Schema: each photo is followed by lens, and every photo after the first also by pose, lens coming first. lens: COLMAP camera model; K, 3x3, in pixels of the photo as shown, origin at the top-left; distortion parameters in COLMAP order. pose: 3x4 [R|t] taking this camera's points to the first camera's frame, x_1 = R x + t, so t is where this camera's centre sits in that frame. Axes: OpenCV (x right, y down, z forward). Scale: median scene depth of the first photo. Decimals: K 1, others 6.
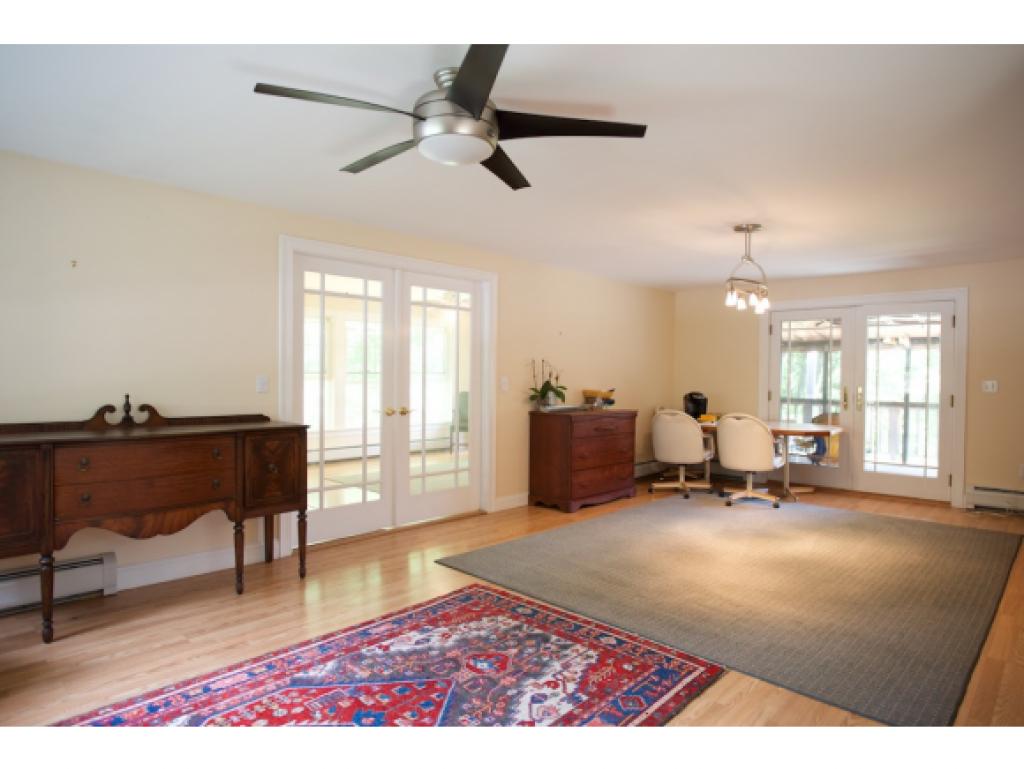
lens RADIAL K [[595.1, 0, 512.0], [0, 595.1, 384.5], [0, 0, 1]] dist [-0.065012, -0.000332]
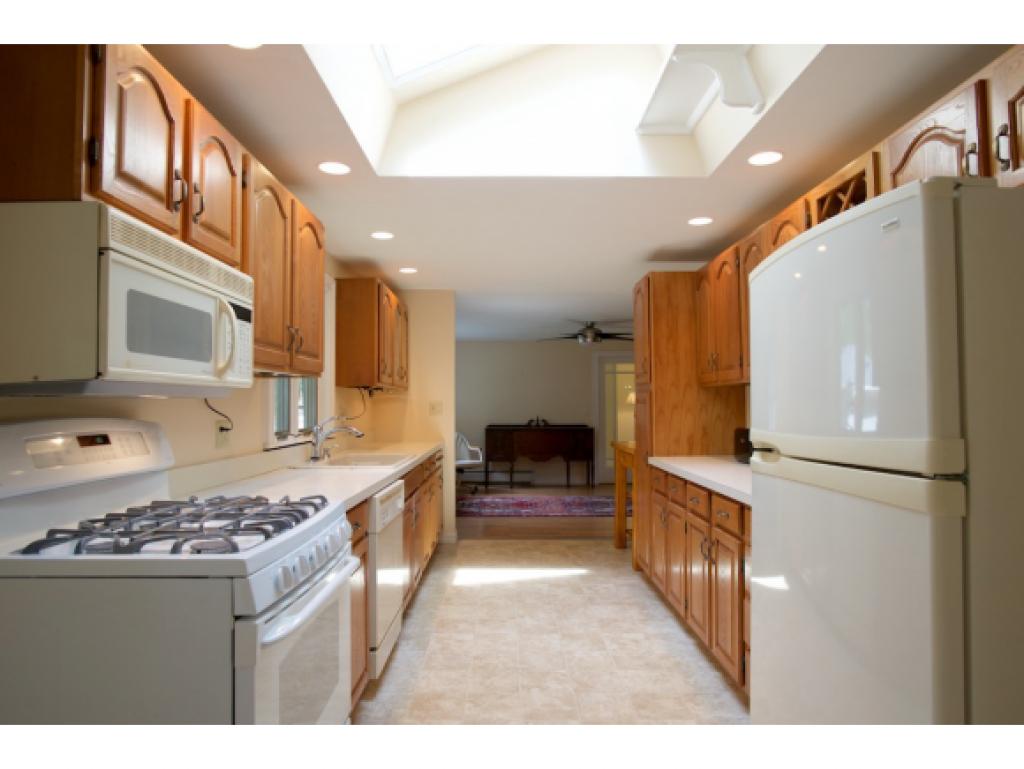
lens RADIAL K [[608.7, 0, 512.0], [0, 608.7, 384.5], [0, 0, 1]] dist [-0.002792, -0.000439]
pose [[0.694082, -0.027778, -0.719360, 1.550963], [-0.004210, 0.999082, -0.042642, -0.009878], [0.719884, 0.032626, 0.693328, -1.297406]]
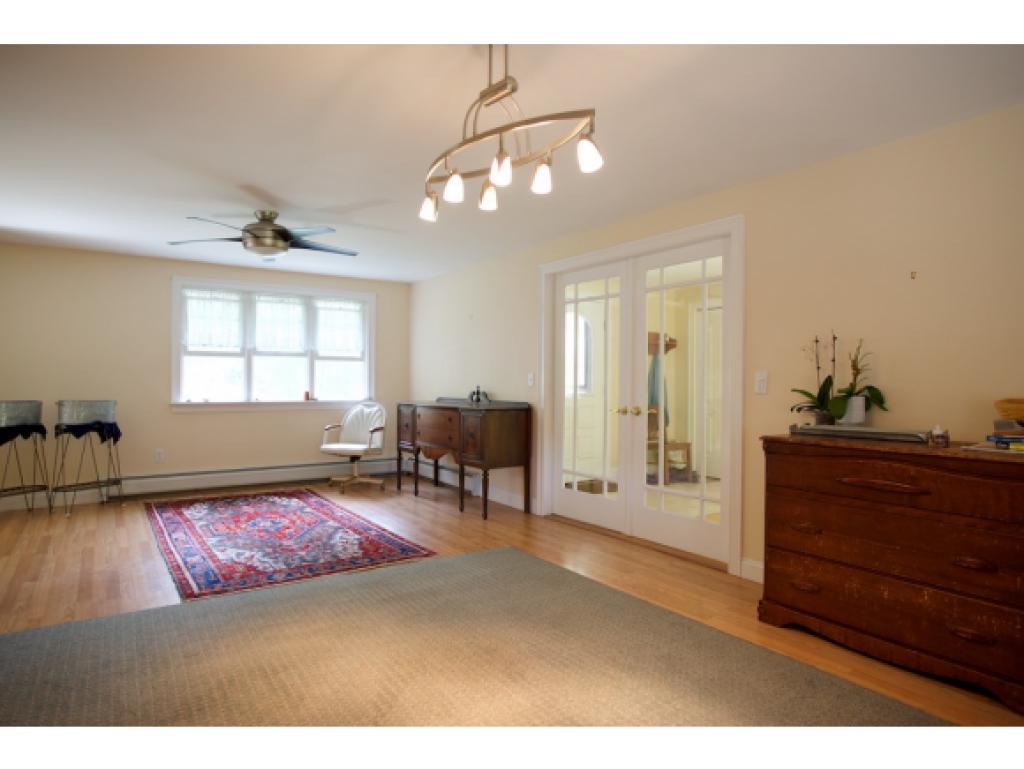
lens RADIAL K [[608.7, 0, 512.0], [0, 608.7, 384.5], [0, 0, 1]] dist [-0.002792, -0.000439]
pose [[-0.211765, 0.004681, -0.977309, 1.253128], [-0.011174, 0.999912, 0.007211, -0.002329], [0.977257, 0.012448, -0.211694, 1.632945]]
